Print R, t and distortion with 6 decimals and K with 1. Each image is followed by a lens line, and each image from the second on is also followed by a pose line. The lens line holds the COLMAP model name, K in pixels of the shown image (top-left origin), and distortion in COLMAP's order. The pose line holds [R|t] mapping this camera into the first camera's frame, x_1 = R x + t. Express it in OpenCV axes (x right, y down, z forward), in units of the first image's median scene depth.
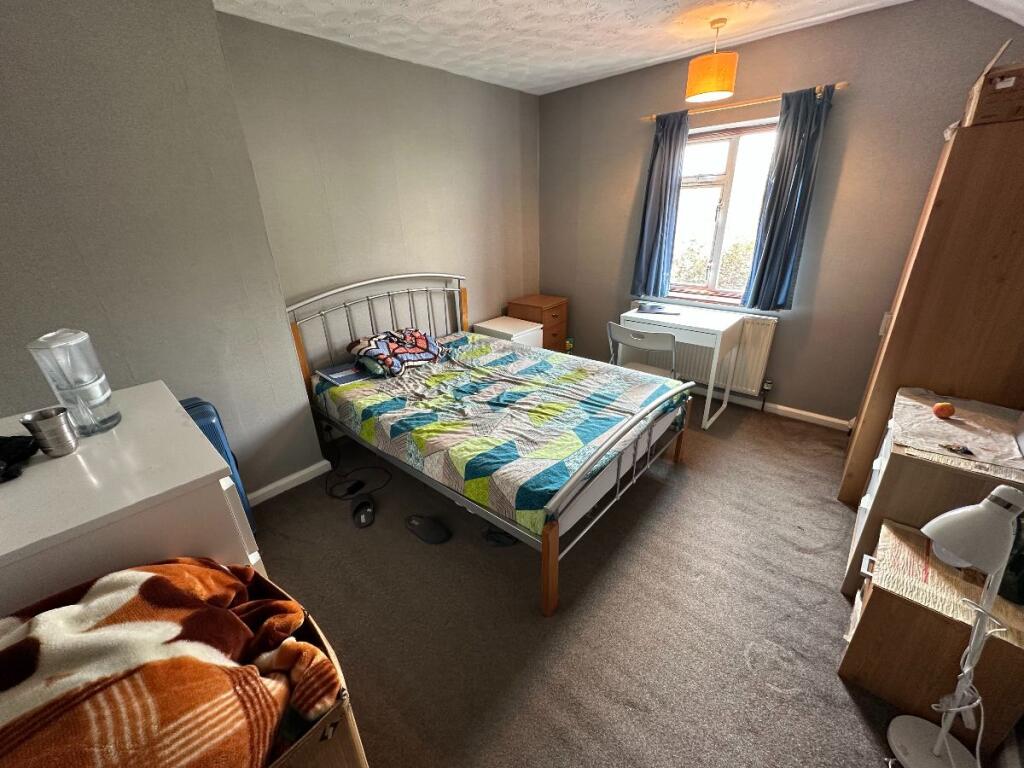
lens RADIAL K [[408.3, 0, 513.3], [0, 408.3, 381.3], [0, 0, 1]] dist [-0.007549, -0.000216]
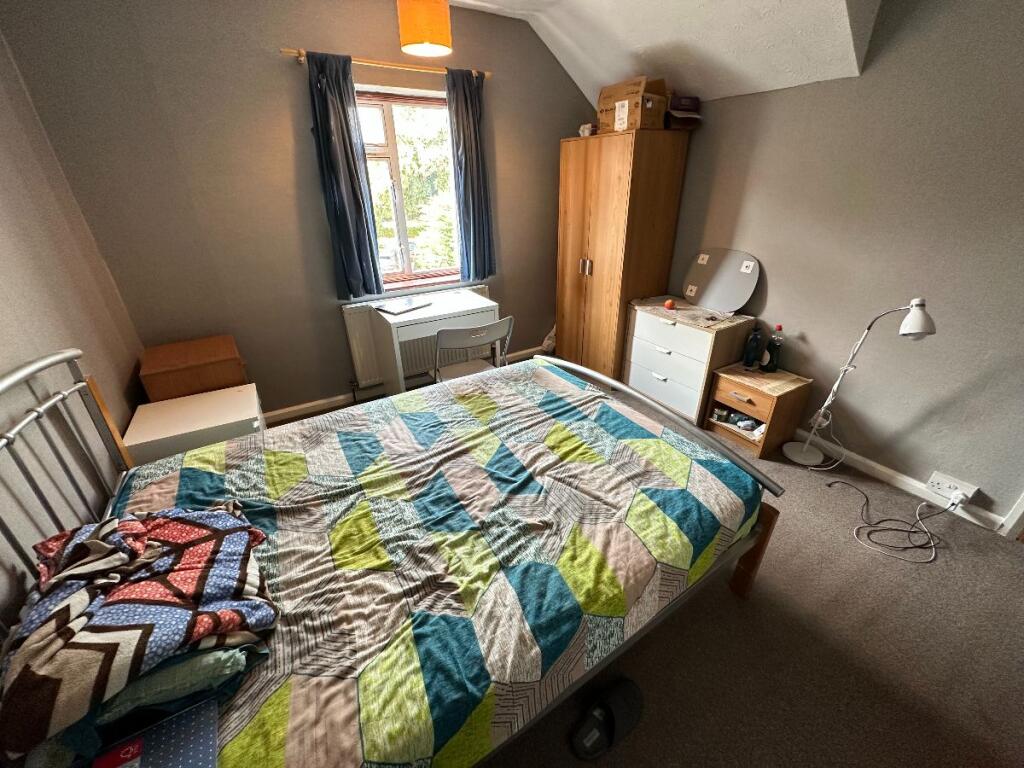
lens RADIAL K [[408.3, 0, 511.3], [0, 408.3, 380.2], [0, 0, 1]] dist [-0.007549, -0.000216]
pose [[0.289475, -0.398714, 0.870190, -0.476642], [0.375293, 0.883599, 0.280014, -0.244153], [-0.880545, 0.245520, 0.405414, 0.634460]]
